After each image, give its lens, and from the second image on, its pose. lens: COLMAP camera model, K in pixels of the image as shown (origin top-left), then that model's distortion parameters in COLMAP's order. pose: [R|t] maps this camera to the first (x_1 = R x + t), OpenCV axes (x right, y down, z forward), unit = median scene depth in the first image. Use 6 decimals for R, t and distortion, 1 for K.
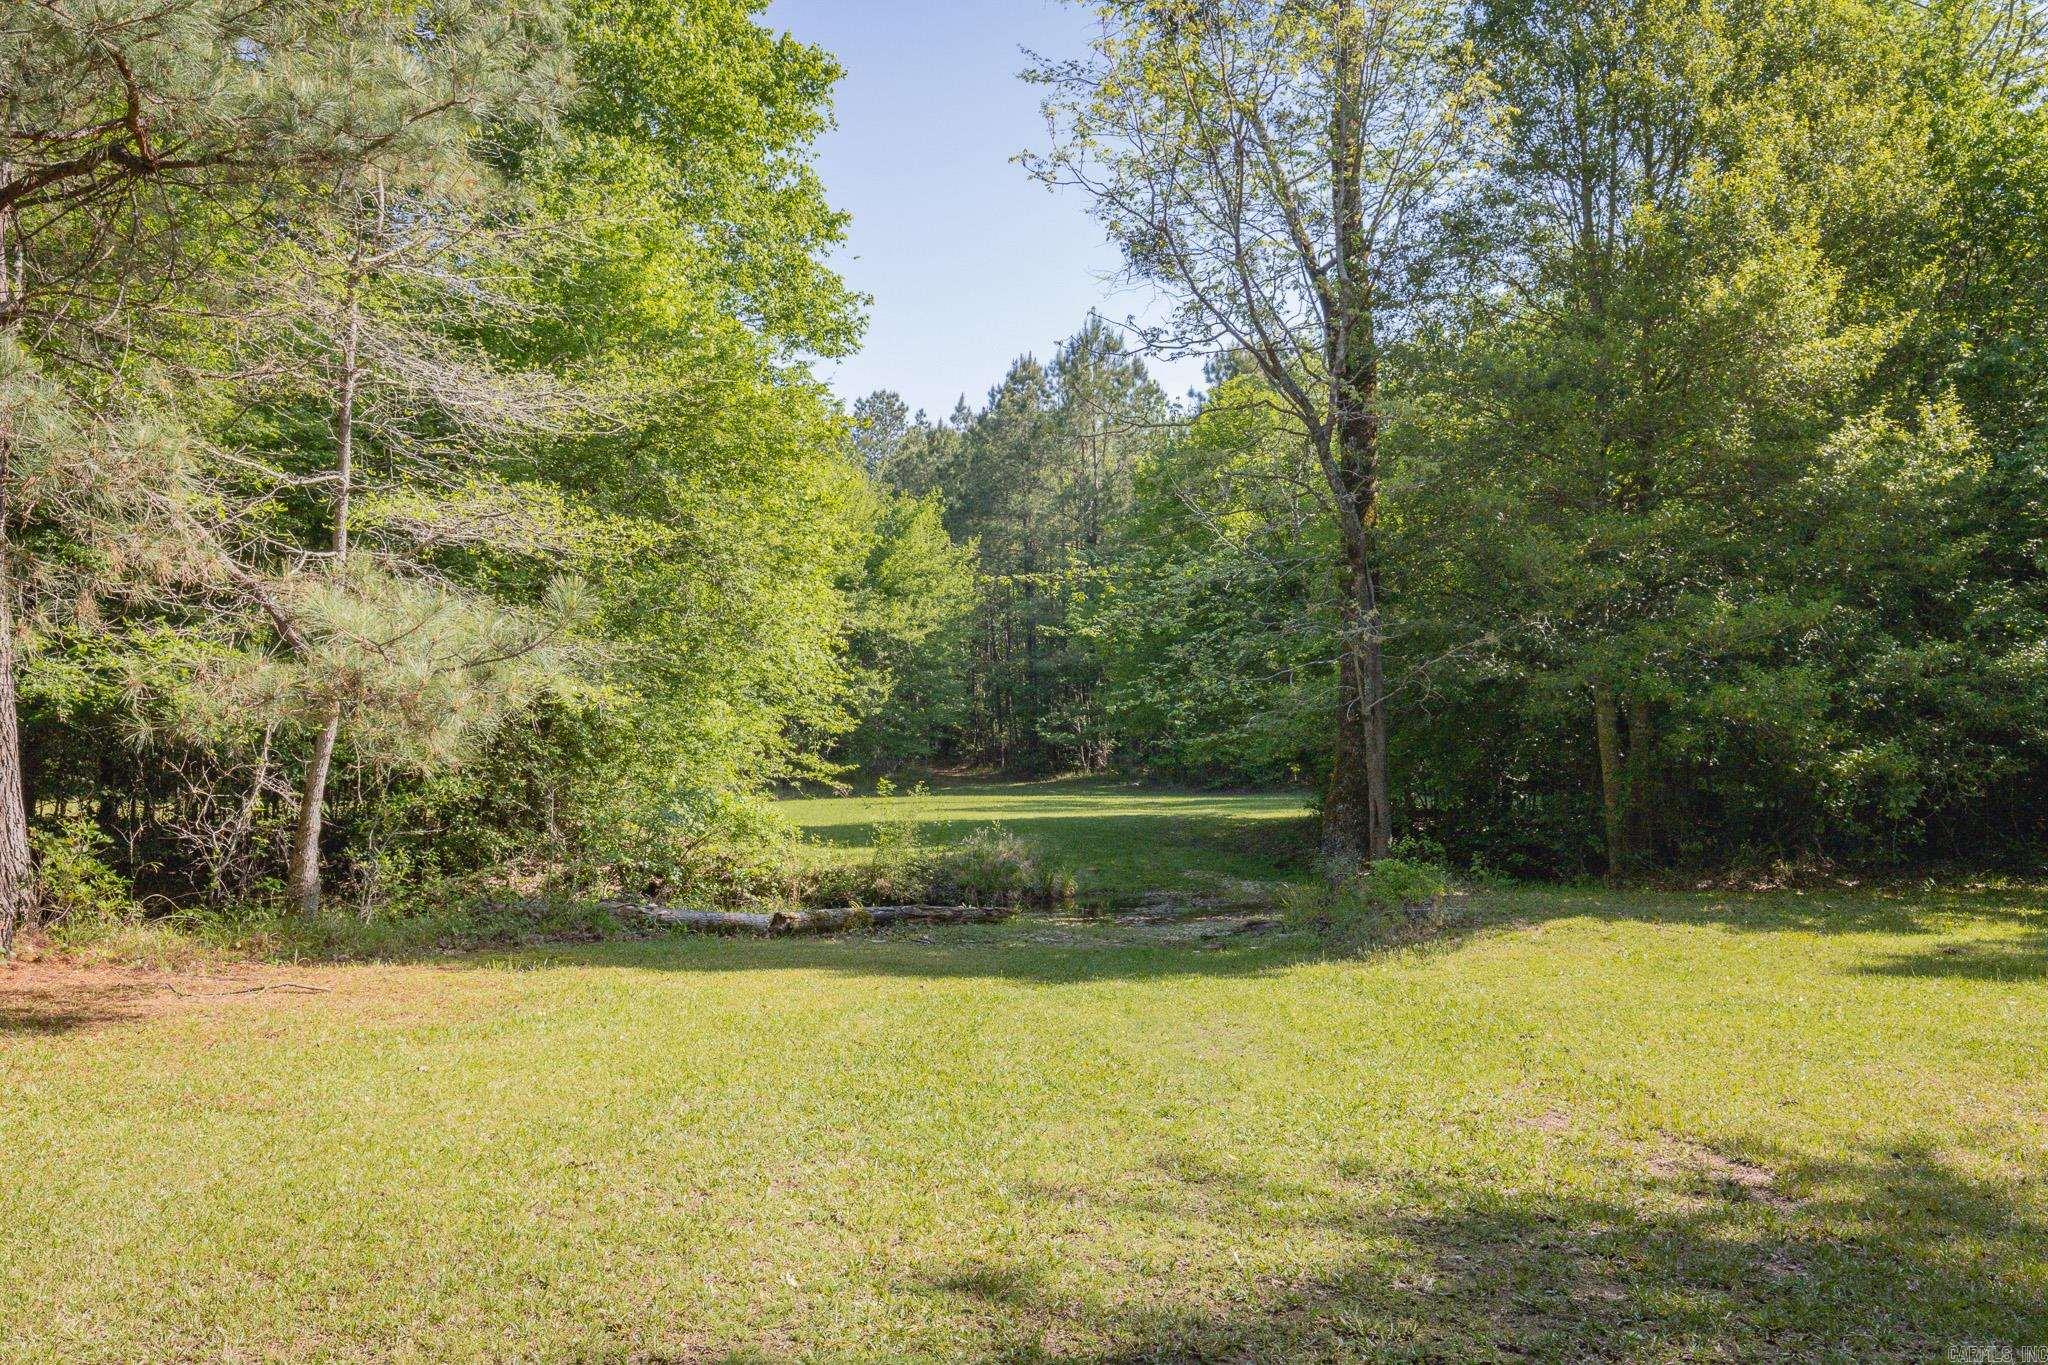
lens RADIAL K [[1673.1, 0, 979.5], [0, 1673.1, 677.0], [0, 0, 1]] dist [-0.016295, 0.015631]
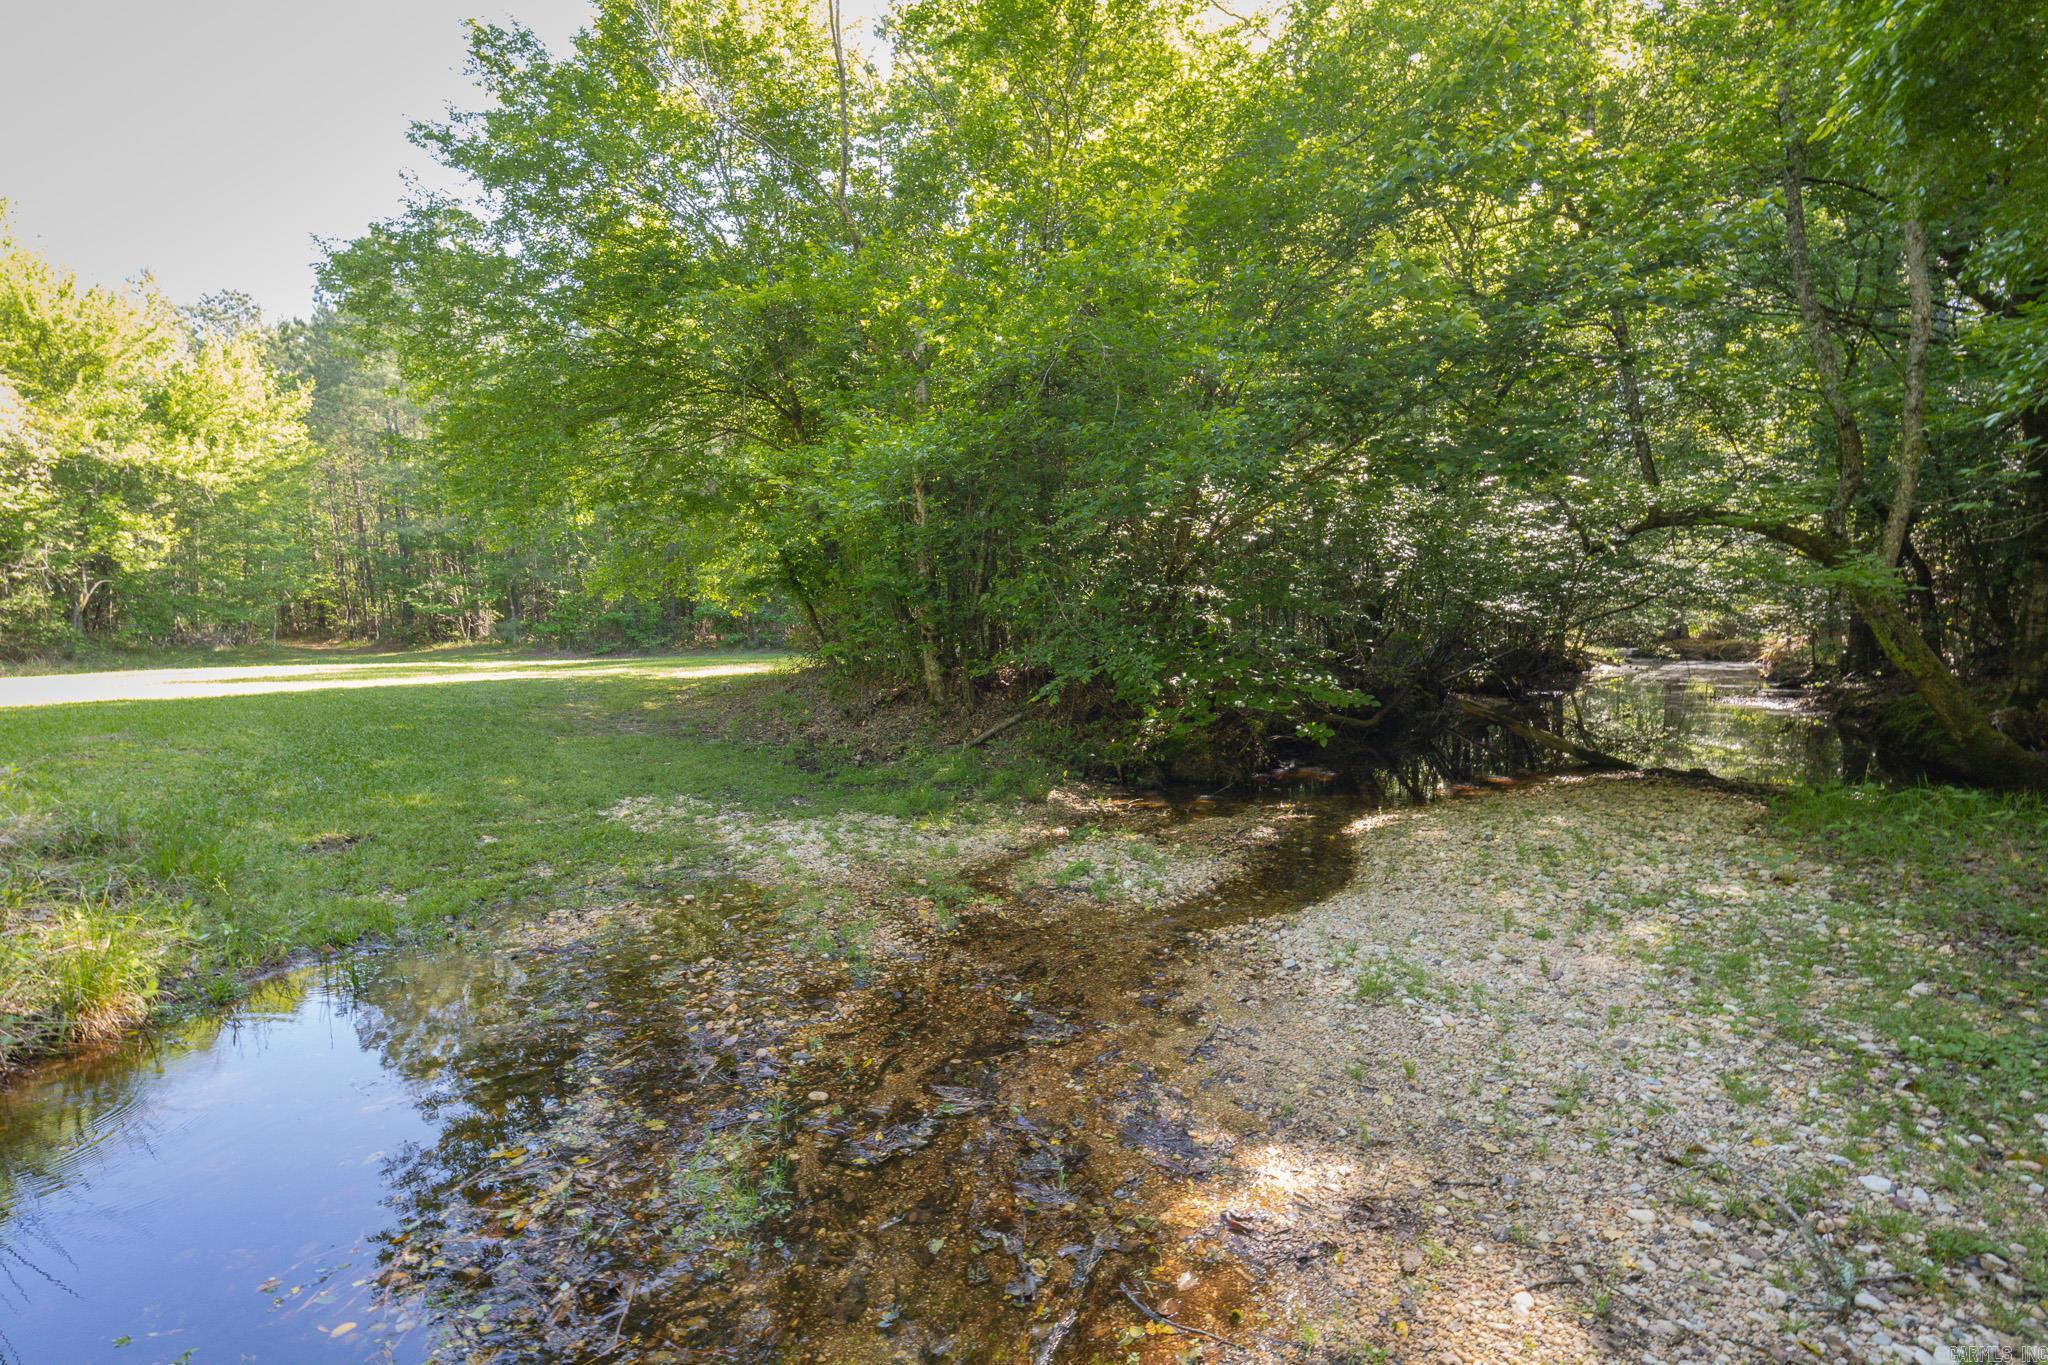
lens RADIAL K [[923.1, 0, 1014.4], [0, 923.1, 685.1], [0, 0, 1]] dist [-0.001643, -0.000177]
pose [[0.837679, -0.045875, 0.544233, 0.040485], [-0.007100, 0.995467, 0.094840, 0.030607], [-0.546117, -0.083310, 0.833556, 0.373022]]
